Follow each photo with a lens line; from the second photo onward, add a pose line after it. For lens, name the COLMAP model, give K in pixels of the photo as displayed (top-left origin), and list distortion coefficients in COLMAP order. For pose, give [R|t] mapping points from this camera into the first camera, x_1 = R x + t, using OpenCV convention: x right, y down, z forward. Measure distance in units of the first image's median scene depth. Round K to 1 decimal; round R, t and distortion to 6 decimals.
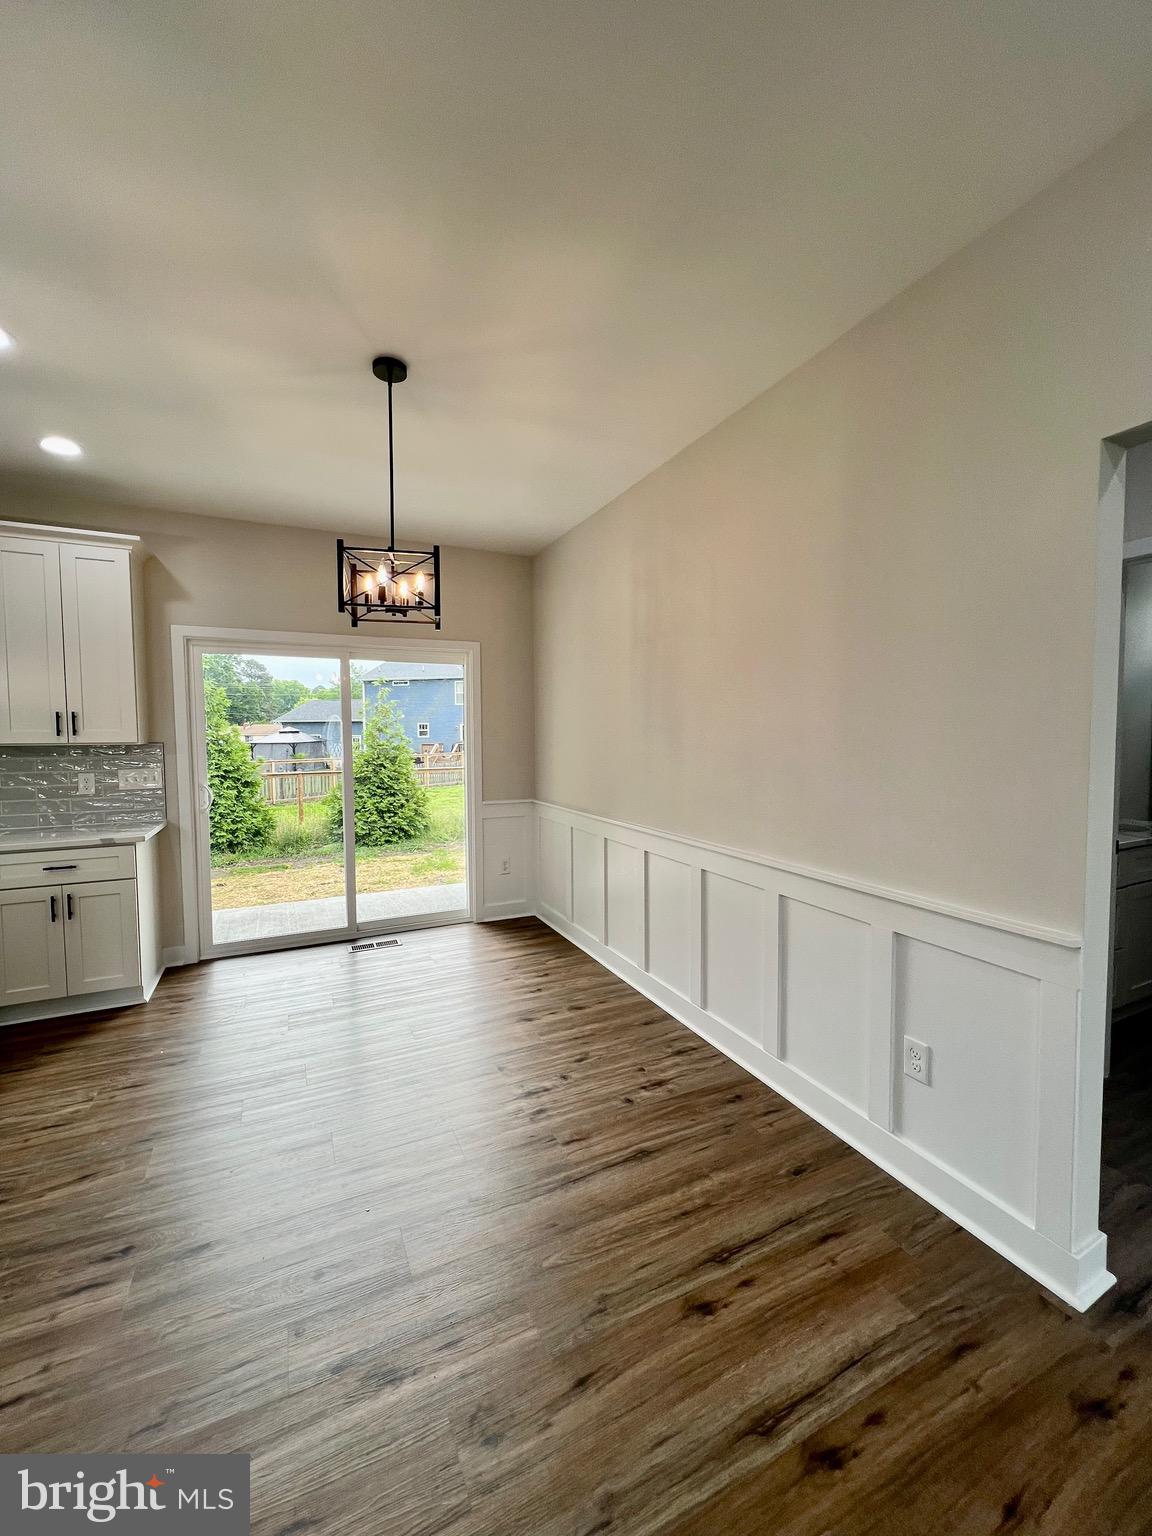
lens RADIAL K [[613.6, 0, 579.6], [0, 613.6, 765.8], [0, 0, 1]] dist [-0.002389, 0.001354]
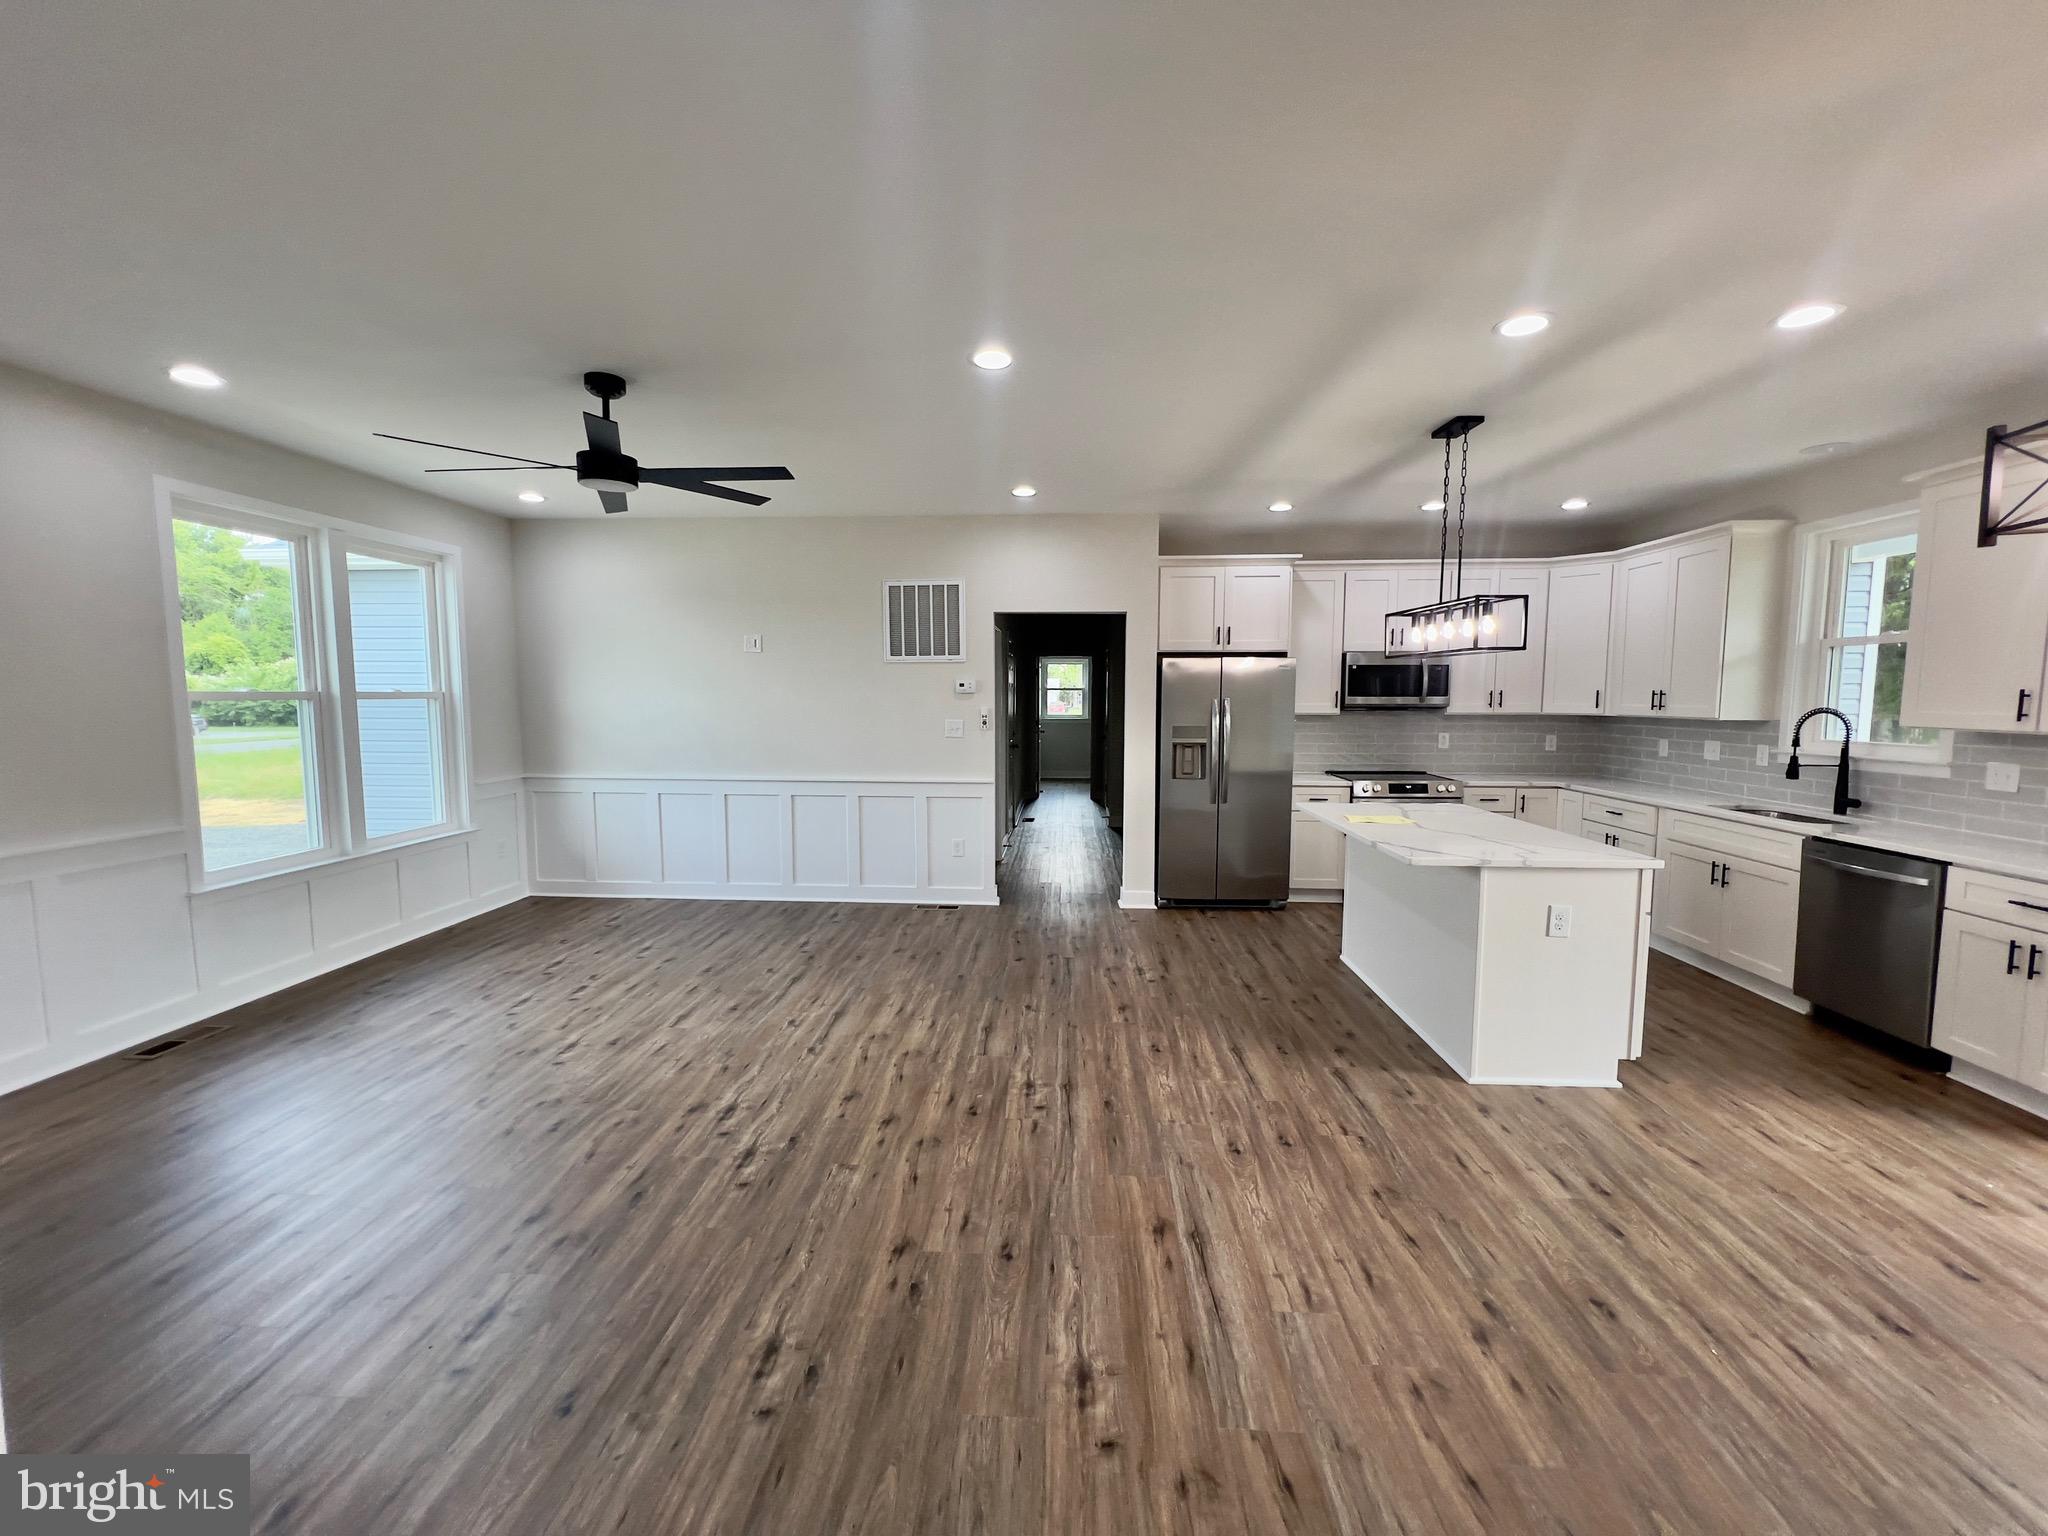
lens RADIAL K [[818.8, 0, 1020.5], [0, 818.8, 762.3], [0, 0, 1]] dist [-0.000874, 0.000679]
pose [[-0.483093, 0.080359, -0.871874, 0.493815], [-0.044493, 0.992240, 0.116106, -0.054475], [0.874438, 0.094882, -0.475769, 0.346218]]
